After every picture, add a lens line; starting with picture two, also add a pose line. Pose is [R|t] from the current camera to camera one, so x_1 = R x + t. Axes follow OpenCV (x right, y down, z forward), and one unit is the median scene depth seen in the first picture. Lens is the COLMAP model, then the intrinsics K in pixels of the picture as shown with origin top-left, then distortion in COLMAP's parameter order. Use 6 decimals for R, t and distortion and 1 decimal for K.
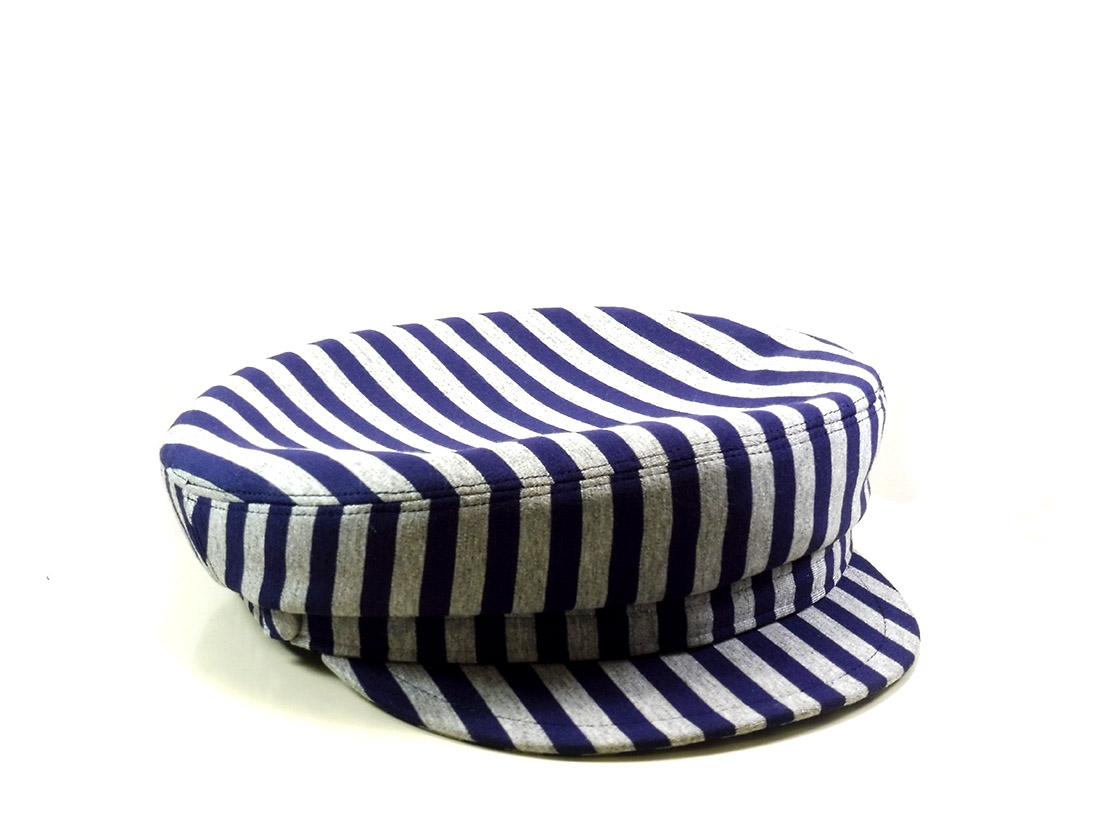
lens RADIAL K [[2907.6, 0, 550.0], [0, 2907.6, 412.5], [0, 0, 1]] dist [0.786226, -16.750960]
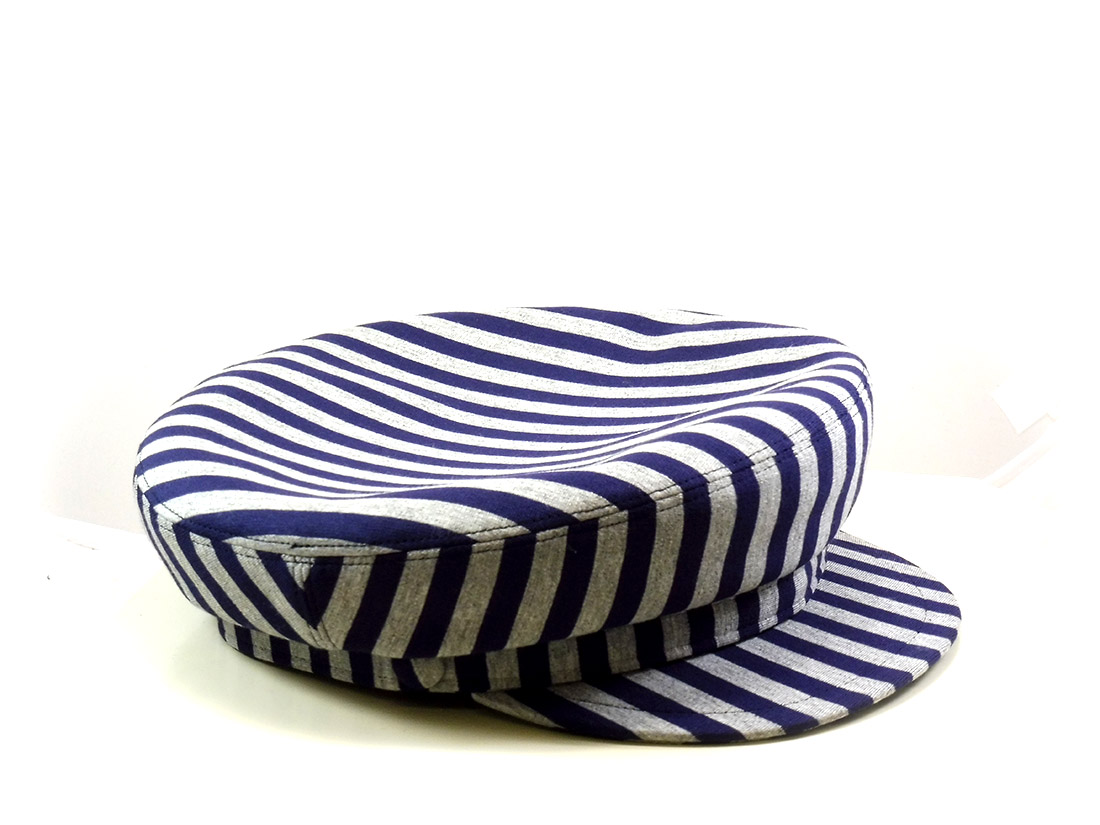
lens RADIAL K [[2907.6, 0, 550.0], [0, 2907.6, 412.5], [0, 0, 1]] dist [0.786226, -16.750960]
pose [[0.855120, -0.155131, 0.494676, -0.543058], [0.153182, 0.987183, 0.044784, -0.050853], [-0.495283, 0.037480, 0.867923, 0.151122]]
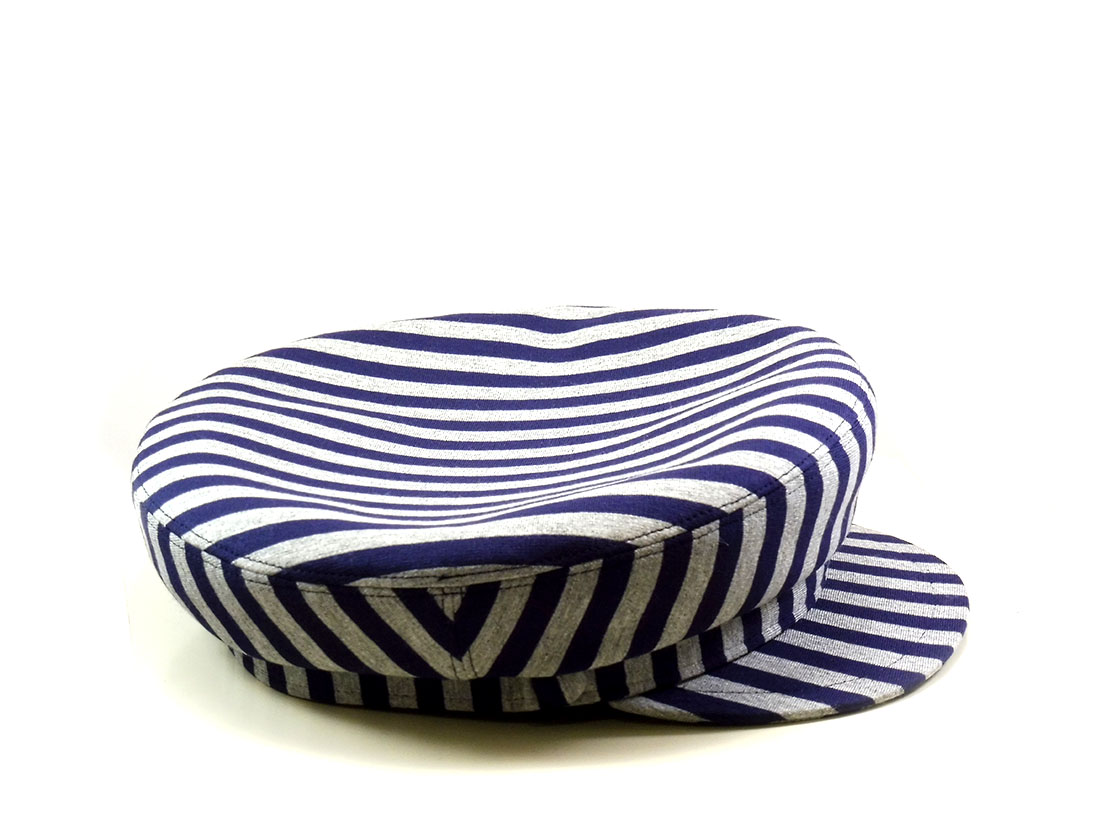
lens RADIAL K [[2907.6, 0, 550.0], [0, 2907.6, 412.5], [0, 0, 1]] dist [0.786226, -16.750960]
pose [[0.582860, -0.243441, 0.775249, -0.848553], [0.238373, 0.963317, 0.123280, -0.138527], [-0.776822, 0.112944, 0.619509, 0.427134]]
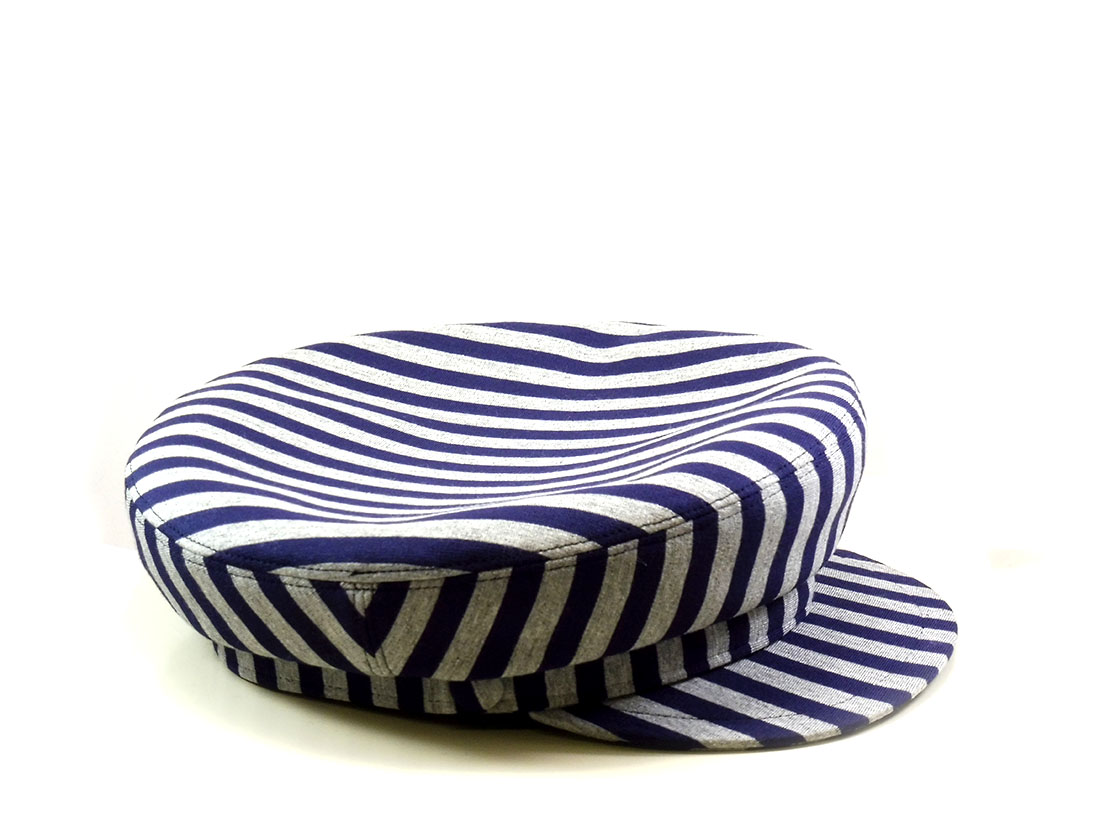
lens RADIAL K [[2907.6, 0, 550.0], [0, 2907.6, 412.5], [0, 0, 1]] dist [0.786226, -16.750960]
pose [[0.736051, -0.185395, 0.651043, -0.711920], [0.181914, 0.980559, 0.073563, -0.087729], [-0.652025, 0.064288, 0.755467, 0.274069]]
